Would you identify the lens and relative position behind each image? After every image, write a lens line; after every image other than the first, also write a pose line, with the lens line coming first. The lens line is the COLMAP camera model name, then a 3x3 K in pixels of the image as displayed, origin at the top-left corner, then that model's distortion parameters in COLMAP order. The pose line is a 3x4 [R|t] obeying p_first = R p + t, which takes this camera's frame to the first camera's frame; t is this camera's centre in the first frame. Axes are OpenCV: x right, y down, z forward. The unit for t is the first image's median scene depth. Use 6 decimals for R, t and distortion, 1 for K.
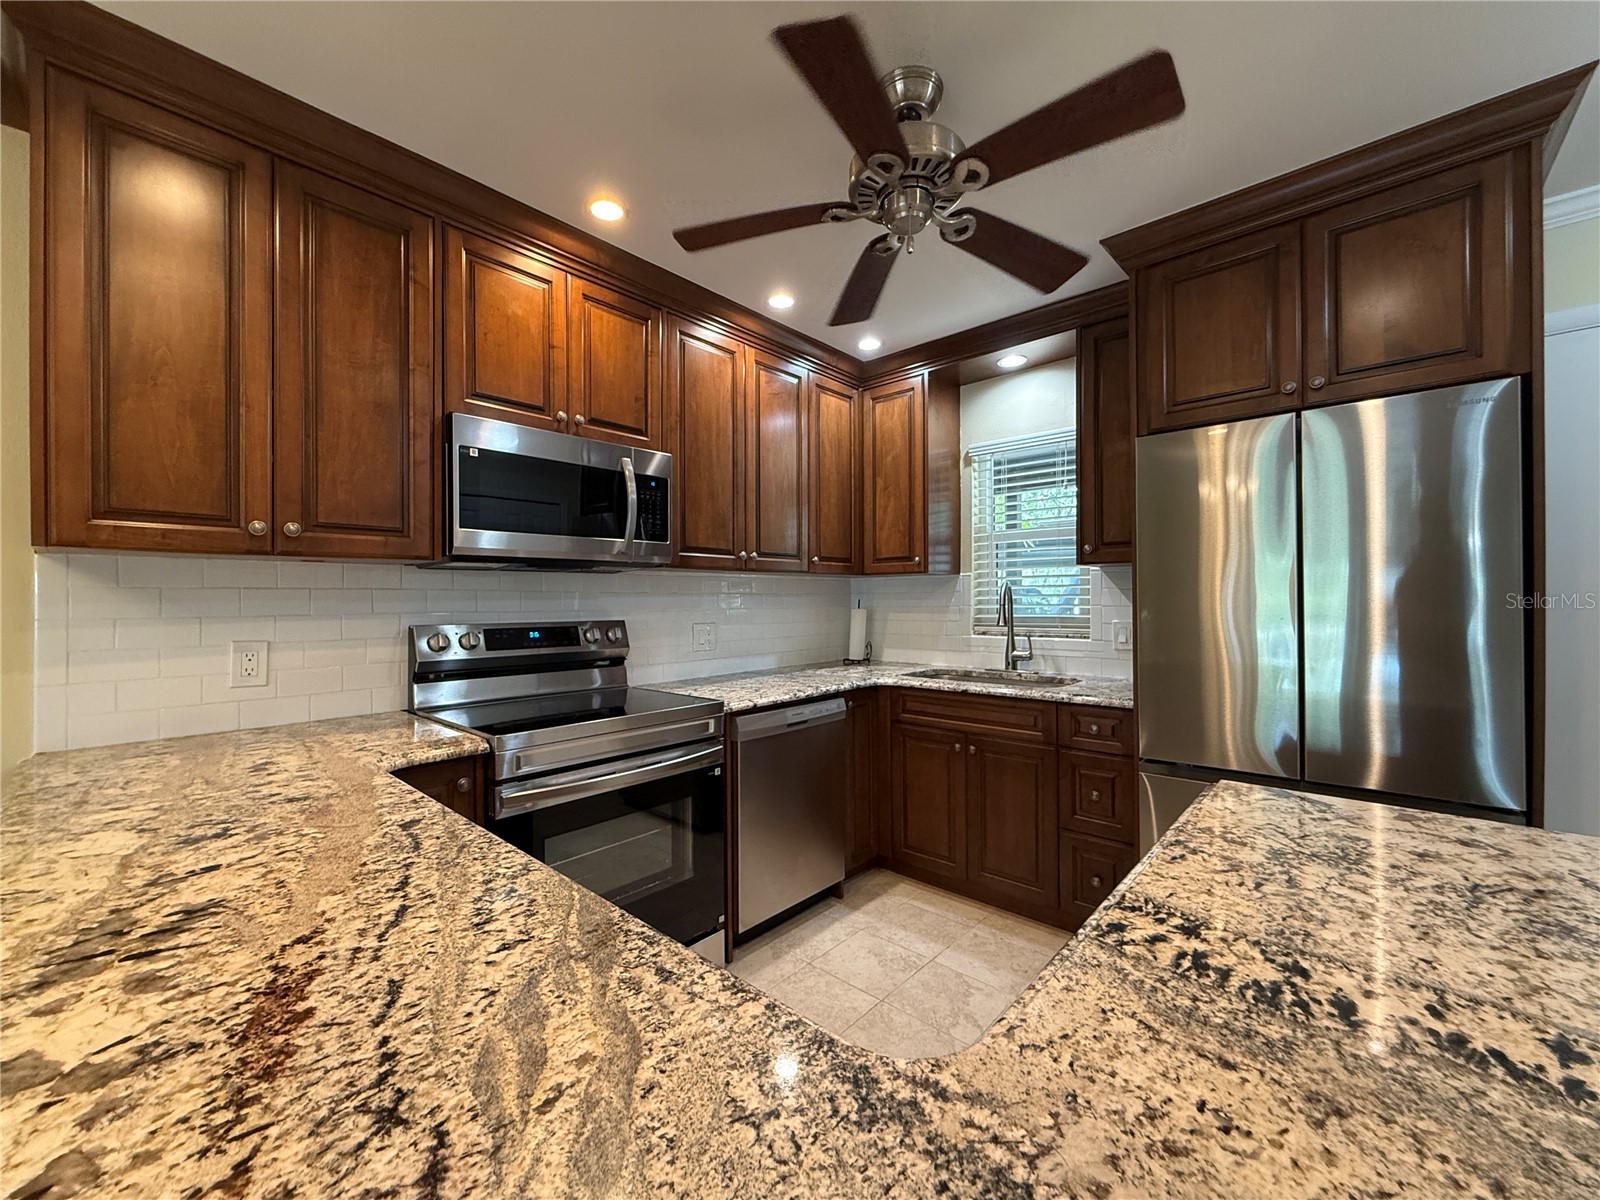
lens RADIAL K [[637.9, 0, 794.2], [0, 637.9, 598.7], [0, 0, 1]] dist [-0.000517, 0.000693]
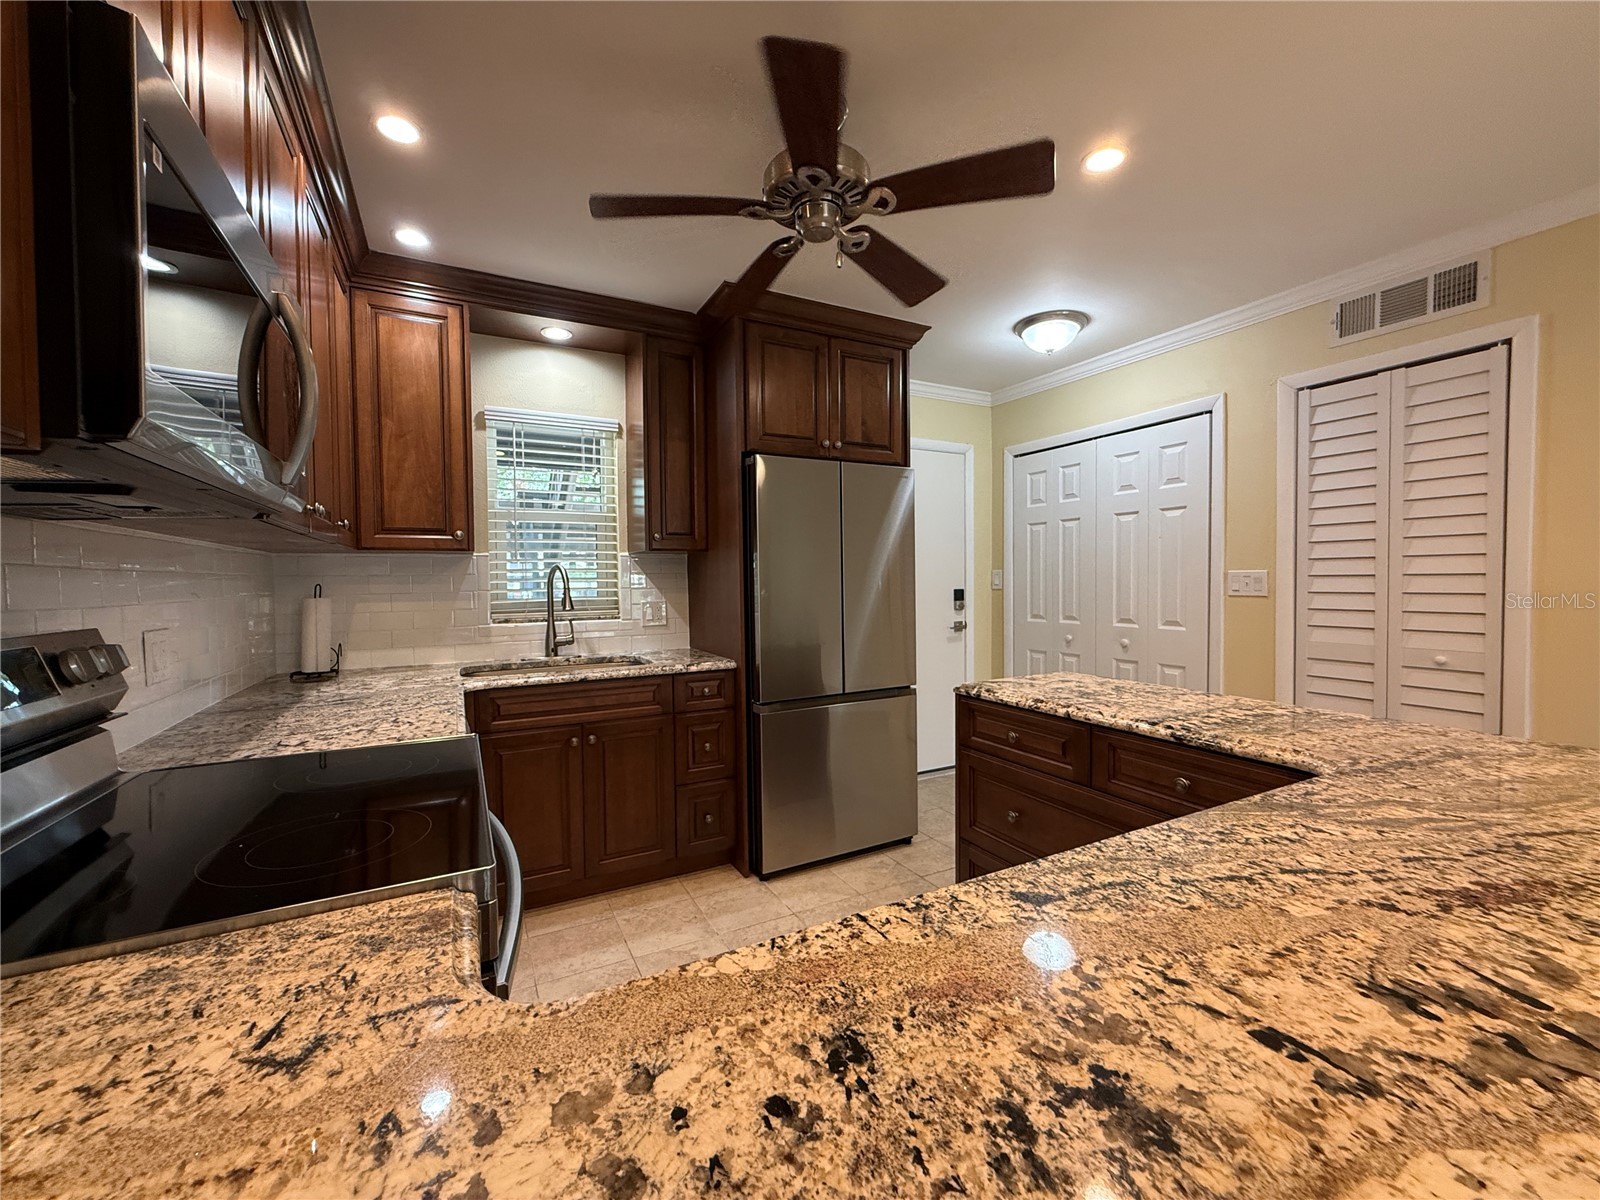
lens RADIAL K [[637.9, 0, 794.2], [0, 637.9, 598.7], [0, 0, 1]] dist [-0.000517, 0.000693]
pose [[0.342839, -0.024365, 0.939078, -1.526987], [0.007804, 0.999703, 0.023089, 0.018999], [-0.939362, -0.000587, 0.342928, 1.164385]]
